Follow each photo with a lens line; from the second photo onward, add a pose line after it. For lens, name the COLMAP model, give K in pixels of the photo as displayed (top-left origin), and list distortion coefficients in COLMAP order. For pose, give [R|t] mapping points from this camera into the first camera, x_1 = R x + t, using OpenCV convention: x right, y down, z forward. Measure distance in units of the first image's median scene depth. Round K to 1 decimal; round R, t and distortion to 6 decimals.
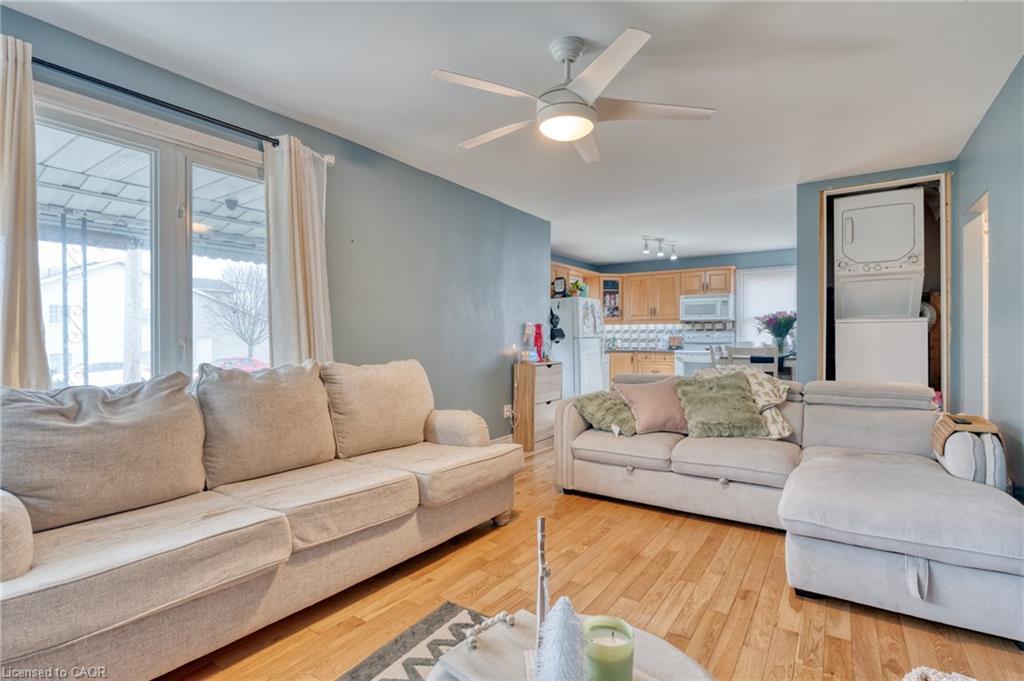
lens RADIAL K [[490.4, 0, 517.3], [0, 490.4, 339.8], [0, 0, 1]] dist [0.001099, 0.000780]
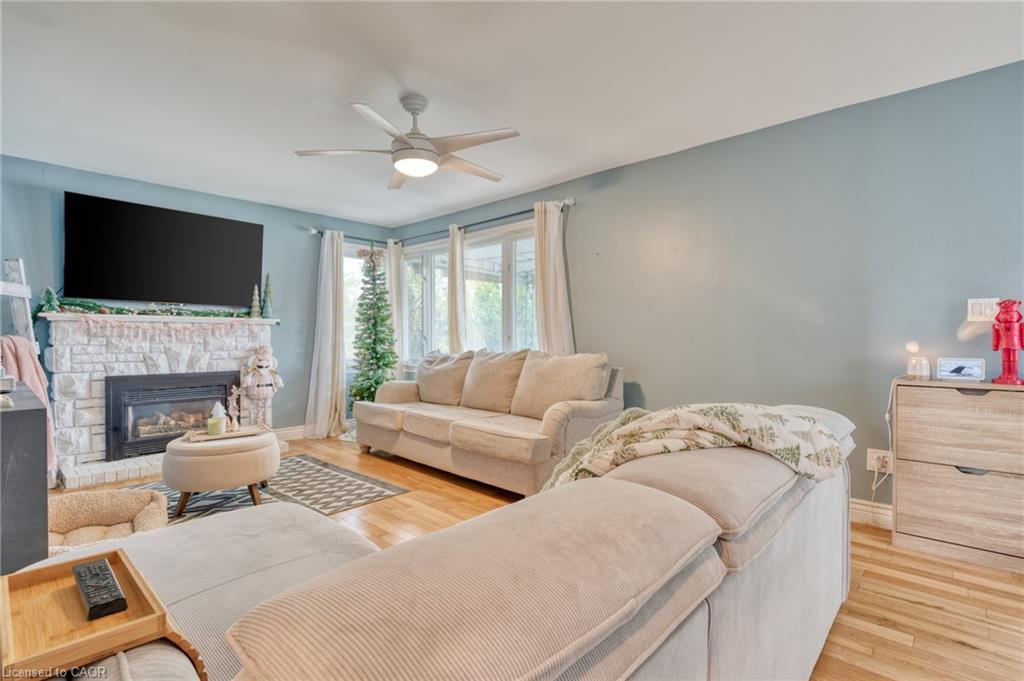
lens RADIAL K [[490.4, 0, 515.8], [0, 490.4, 339.9], [0, 0, 1]] dist [0.001099, 0.000780]
pose [[-0.160812, 0.004522, -0.986975, 0.427306], [-0.001897, 0.999986, 0.004890, 0.002484], [0.986983, 0.002659, -0.160802, 0.477600]]
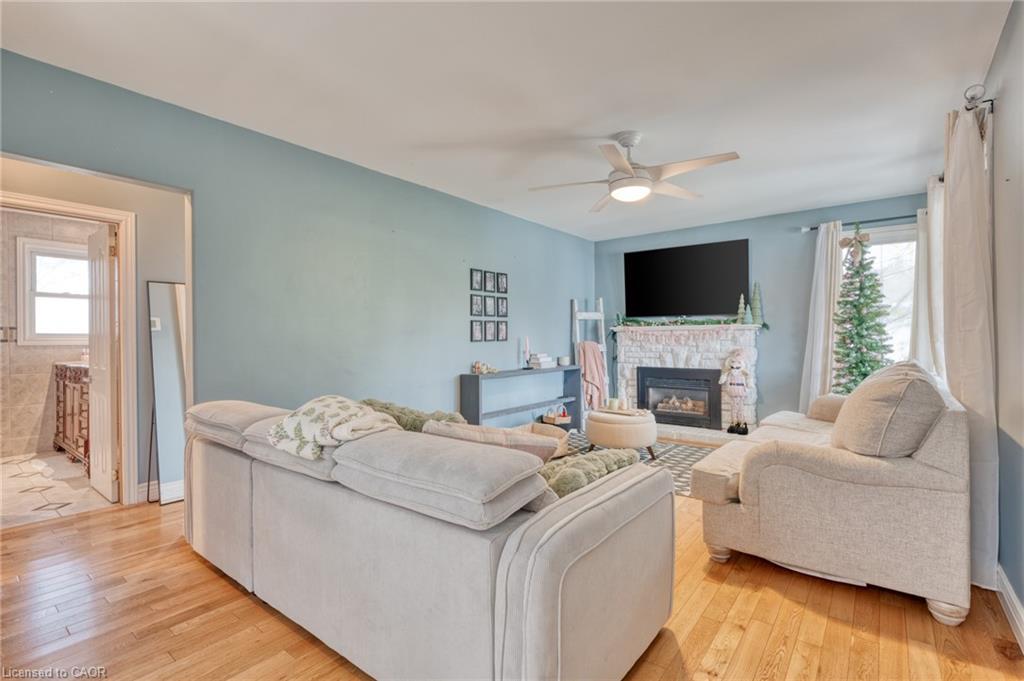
lens RADIAL K [[490.4, 0, 515.6], [0, 490.4, 343.2], [0, 0, 1]] dist [0.001099, 0.000780]
pose [[-0.995933, 0.006590, 0.089855, 0.095763], [0.007855, 0.999875, 0.013728, -0.007246], [-0.089754, 0.014378, -0.995860, 0.800789]]
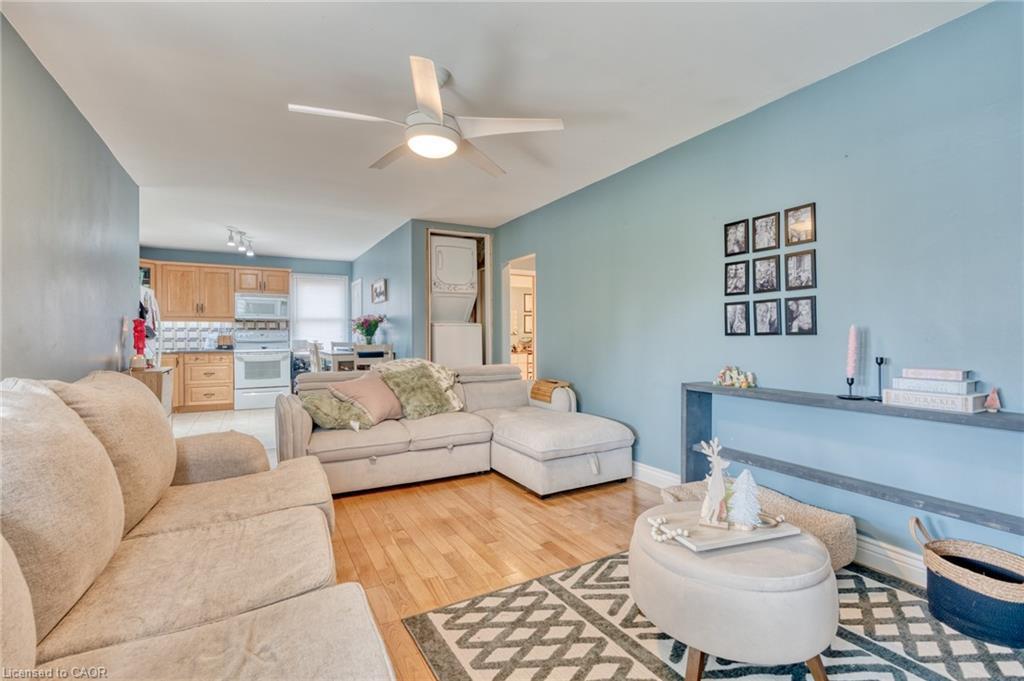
lens RADIAL K [[462.9, 0, 507.7], [0, 462.9, 335.4], [0, 0, 1]] dist [0.002995, 0.000462]
pose [[0.475730, -0.000541, 0.879591, -0.240768], [0.006388, 0.999976, -0.002840, -0.000839], [-0.879568, 0.006970, 0.475722, 0.117735]]
